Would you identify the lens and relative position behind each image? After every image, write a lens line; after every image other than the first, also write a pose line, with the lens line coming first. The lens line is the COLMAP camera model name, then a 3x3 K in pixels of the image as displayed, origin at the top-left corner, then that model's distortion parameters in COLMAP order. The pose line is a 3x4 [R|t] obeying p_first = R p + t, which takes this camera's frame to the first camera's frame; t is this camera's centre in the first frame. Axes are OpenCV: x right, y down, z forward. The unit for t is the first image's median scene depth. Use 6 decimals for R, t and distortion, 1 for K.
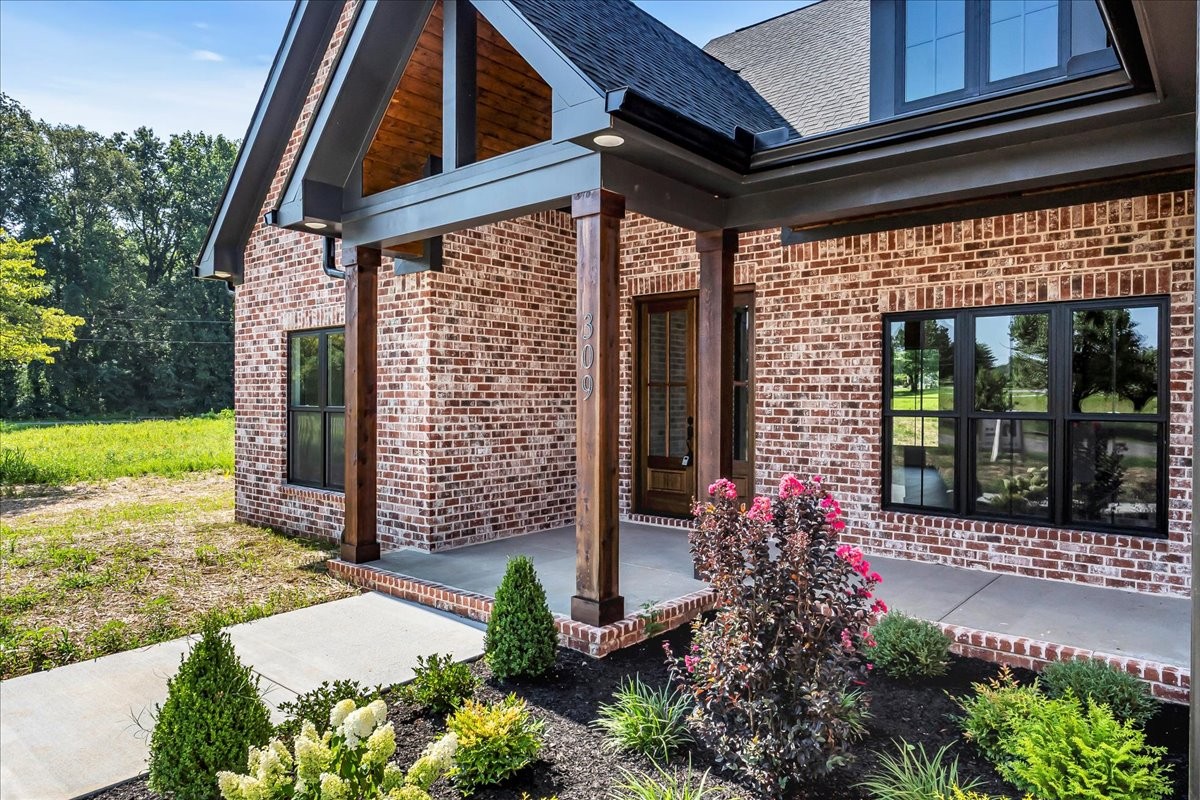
lens RADIAL K [[762.6, 0, 600.1], [0, 762.6, 396.2], [0, 0, 1]] dist [0.005074, 0.000071]
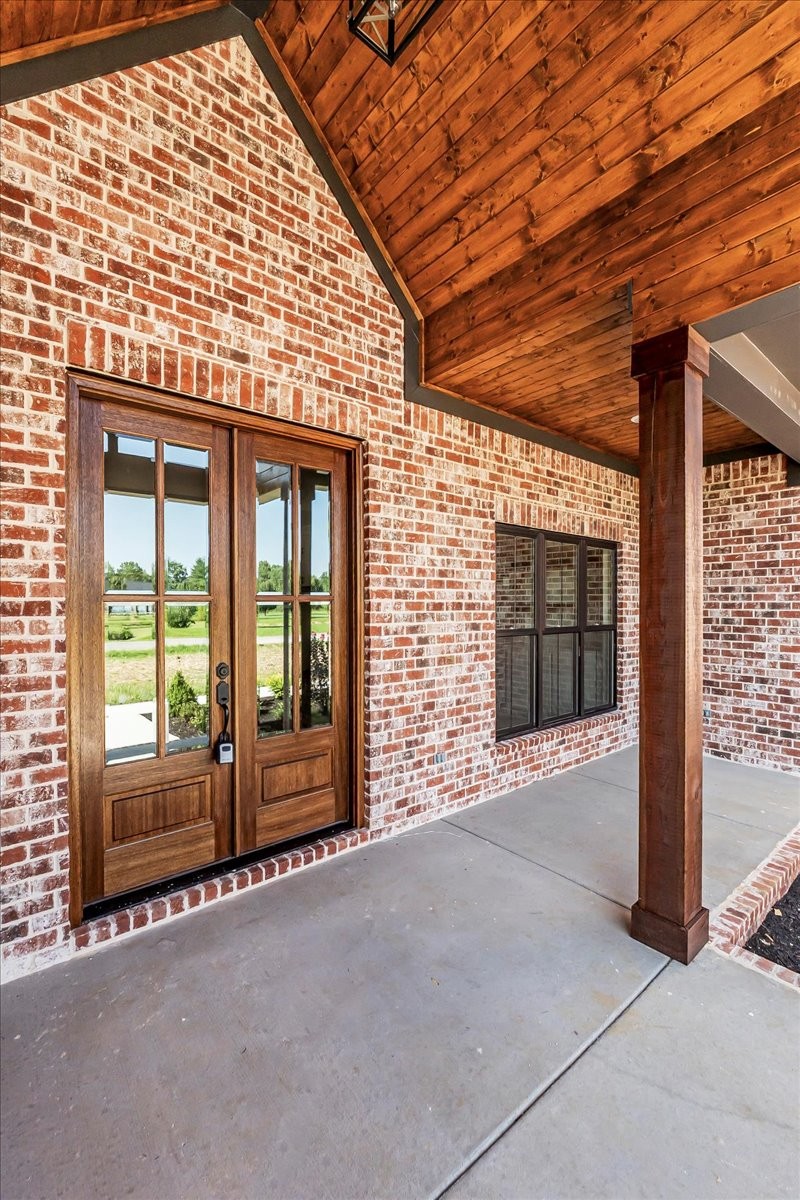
lens RADIAL K [[501.4, 0, 403.5], [0, 501.4, 599.0], [0, 0, 1]] dist [-0.006145, -0.000406]
pose [[0.185210, -0.001189, 0.982698, -0.209333], [-0.006615, 0.999975, 0.002457, -0.018564], [-0.982677, -0.006955, 0.185198, 0.934978]]
